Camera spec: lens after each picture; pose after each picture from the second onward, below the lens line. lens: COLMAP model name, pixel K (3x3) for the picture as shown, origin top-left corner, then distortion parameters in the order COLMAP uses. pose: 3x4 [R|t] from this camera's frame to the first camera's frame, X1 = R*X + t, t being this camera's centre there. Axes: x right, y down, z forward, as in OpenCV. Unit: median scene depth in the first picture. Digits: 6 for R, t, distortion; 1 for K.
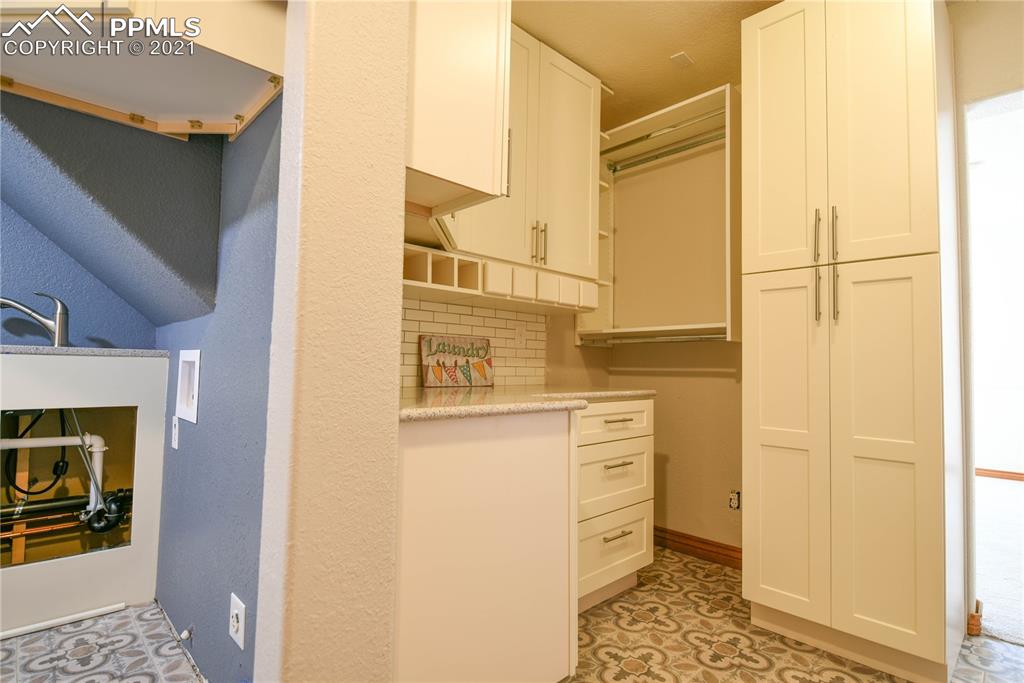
lens RADIAL K [[504.1, 0, 510.3], [0, 504.1, 342.1], [0, 0, 1]] dist [0.003030, -0.008254]
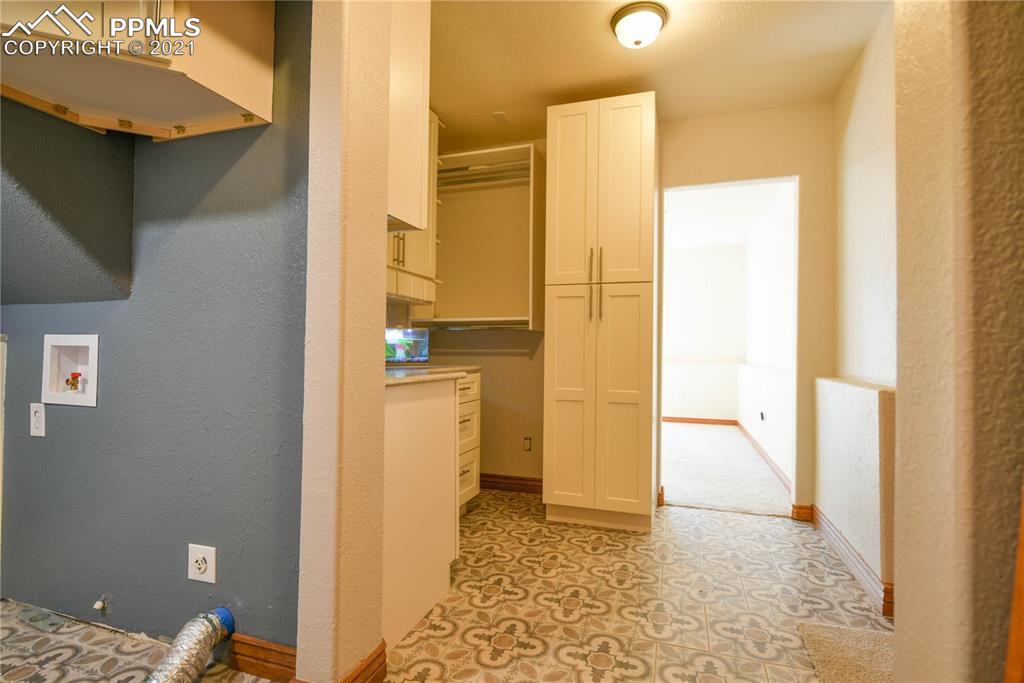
lens RADIAL K [[504.1, 0, 510.3], [0, 504.1, 342.1], [0, 0, 1]] dist [0.003030, -0.008254]
pose [[0.888478, -0.000331, 0.458920, -0.312448], [-0.016633, 0.999319, 0.032923, -0.016056], [-0.458618, -0.036884, 0.887868, -0.267149]]
